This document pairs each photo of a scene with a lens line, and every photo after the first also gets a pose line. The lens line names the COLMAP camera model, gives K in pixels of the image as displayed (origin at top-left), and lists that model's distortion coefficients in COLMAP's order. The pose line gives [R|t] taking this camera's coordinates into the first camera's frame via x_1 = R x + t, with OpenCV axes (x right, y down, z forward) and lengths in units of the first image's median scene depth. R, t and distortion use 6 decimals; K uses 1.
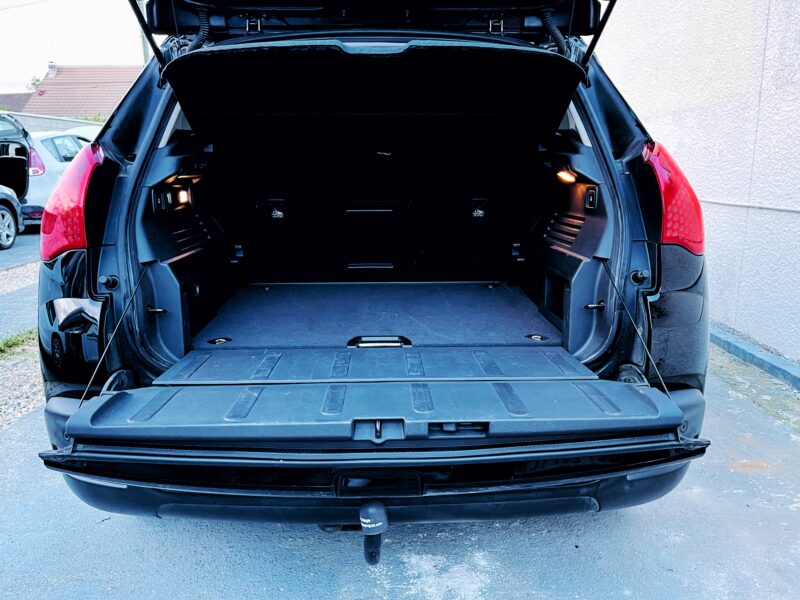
lens RADIAL K [[607.9, 0, 396.7], [0, 607.9, 303.7], [0, 0, 1]] dist [0.039624, -0.057073]
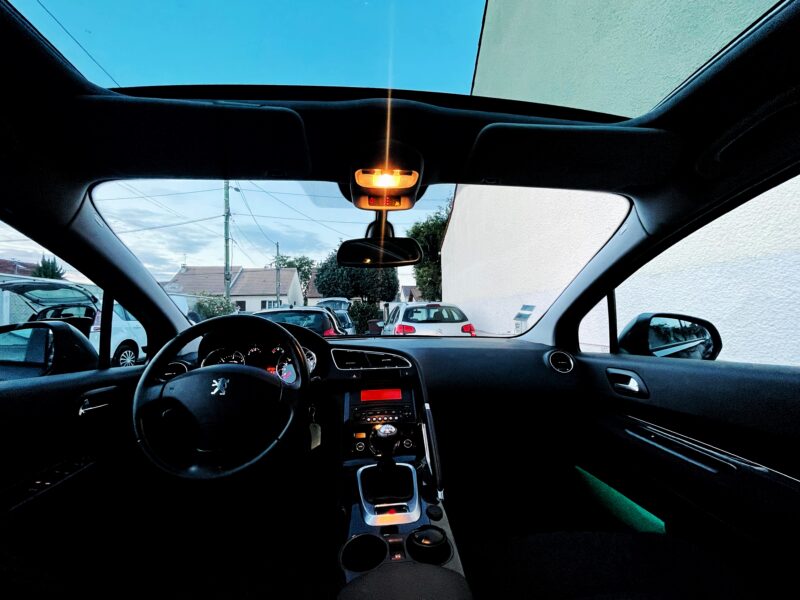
lens RADIAL K [[320.6, 0, 400.8], [0, 320.6, 297.0], [0, 0, 1]] dist [0.000083, -0.000056]
pose [[0.996180, -0.007755, 0.086977, -0.094836], [0.031834, 0.959753, -0.279037, -0.323857], [-0.081312, 0.280740, 0.956333, 1.303308]]
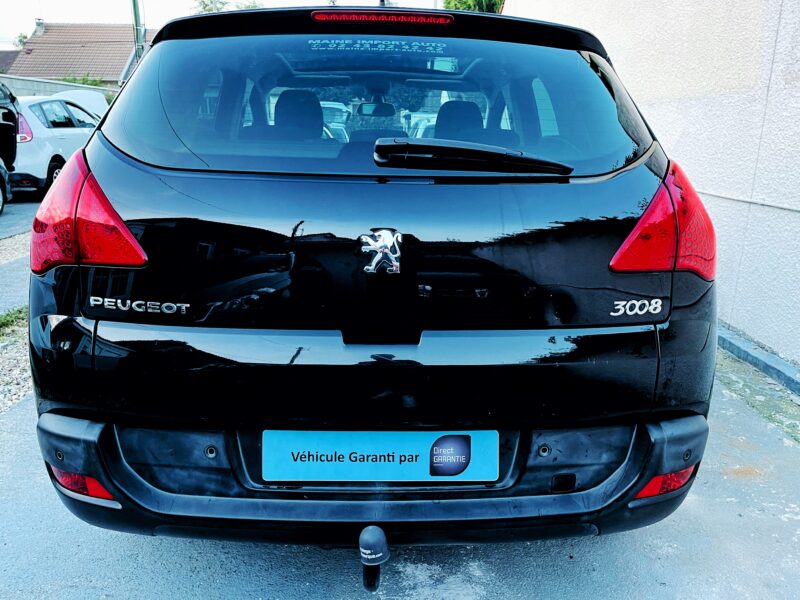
lens RADIAL K [[607.9, 0, 397.6], [0, 607.9, 307.6], [0, 0, 1]] dist [0.039624, -0.057073]
pose [[0.999676, 0.020797, 0.014707, -0.011809], [-0.021553, 0.998346, 0.053292, -0.049394], [-0.013574, -0.053591, 0.998471, 0.017851]]
